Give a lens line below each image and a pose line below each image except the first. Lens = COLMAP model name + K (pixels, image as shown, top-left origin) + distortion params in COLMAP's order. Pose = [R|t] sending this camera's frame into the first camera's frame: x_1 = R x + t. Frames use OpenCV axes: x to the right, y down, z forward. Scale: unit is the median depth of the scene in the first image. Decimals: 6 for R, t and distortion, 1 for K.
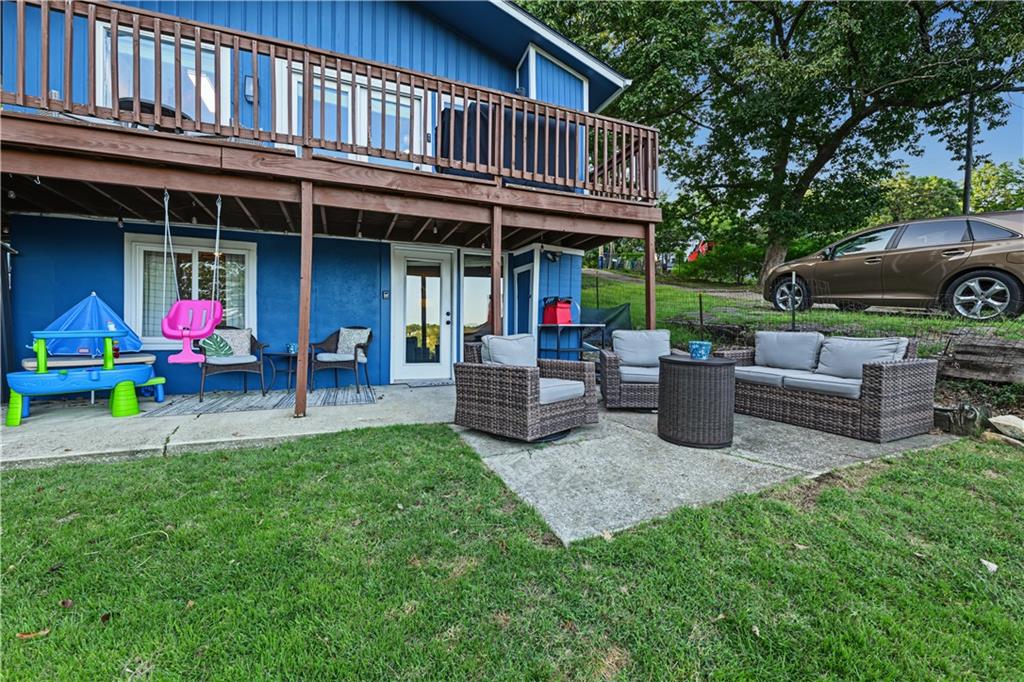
lens RADIAL K [[416.0, 0, 508.9], [0, 416.0, 335.9], [0, 0, 1]] dist [-0.004016, -0.000361]
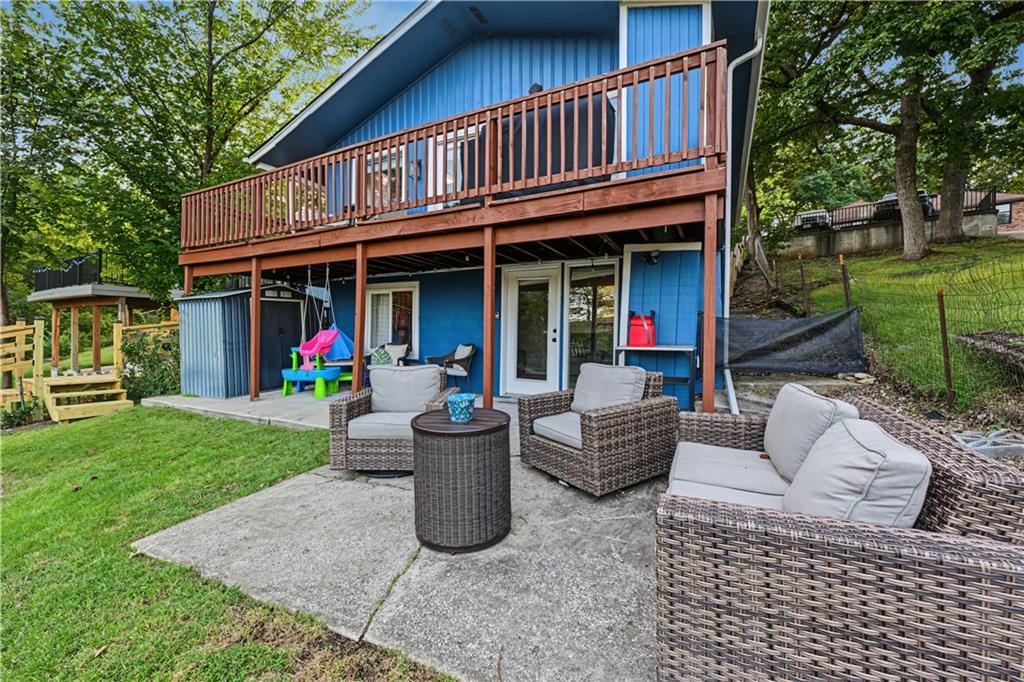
lens RADIAL K [[409.1, 0, 511.8], [0, 409.1, 340.5], [0, 0, 1]] dist [0.000544, 0.000547]
pose [[0.654118, 0.018257, -0.756172, 0.717920], [-0.009218, 0.999827, 0.016166, -0.064112], [0.756336, -0.003604, 0.654173, 0.413577]]
